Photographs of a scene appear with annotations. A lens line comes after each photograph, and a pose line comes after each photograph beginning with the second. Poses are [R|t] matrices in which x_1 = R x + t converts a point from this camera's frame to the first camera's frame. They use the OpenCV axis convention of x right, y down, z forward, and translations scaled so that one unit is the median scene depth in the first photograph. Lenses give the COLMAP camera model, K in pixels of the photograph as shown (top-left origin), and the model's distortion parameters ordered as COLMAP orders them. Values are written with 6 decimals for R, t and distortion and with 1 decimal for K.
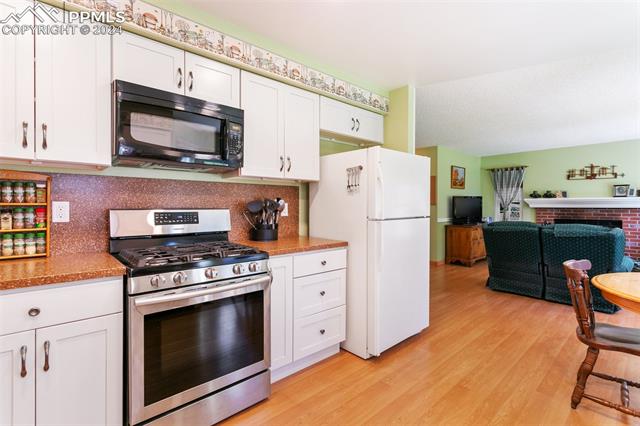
lens RADIAL K [[302.2, 0, 321.5], [0, 302.2, 207.7], [0, 0, 1]] dist [-0.004400, 0.003819]
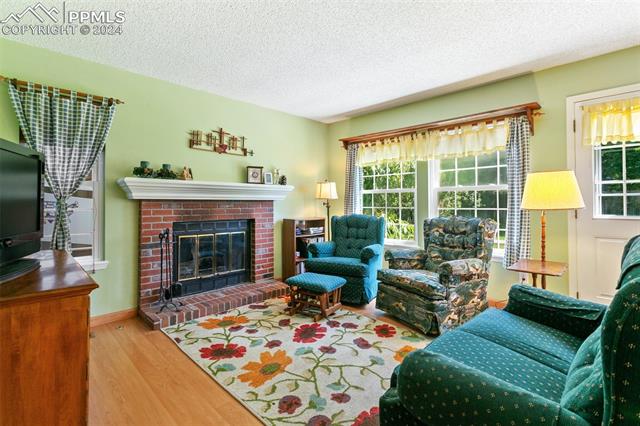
lens RADIAL K [[302.2, 0, 308.8], [0, 302.2, 197.9], [0, 0, 1]] dist [-0.004400, 0.003819]
pose [[-0.042349, 0.016389, 0.998968, 0.273085], [0.010173, 0.999821, -0.015972, 0.007106], [-0.999051, 0.009486, -0.042508, 0.827013]]
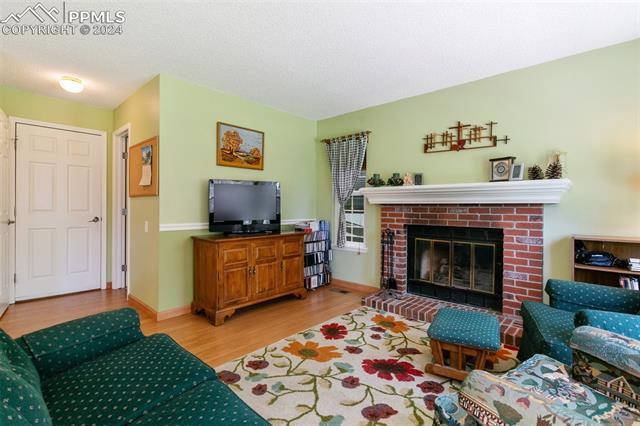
lens RADIAL K [[302.2, 0, 324.2], [0, 302.2, 208.0], [0, 0, 1]] dist [-0.004400, 0.003819]
pose [[0.993488, 0.005745, 0.113795, 0.582907], [-0.005332, 0.999978, -0.003934, 0.010651], [-0.113815, 0.003302, 0.993496, 0.484123]]
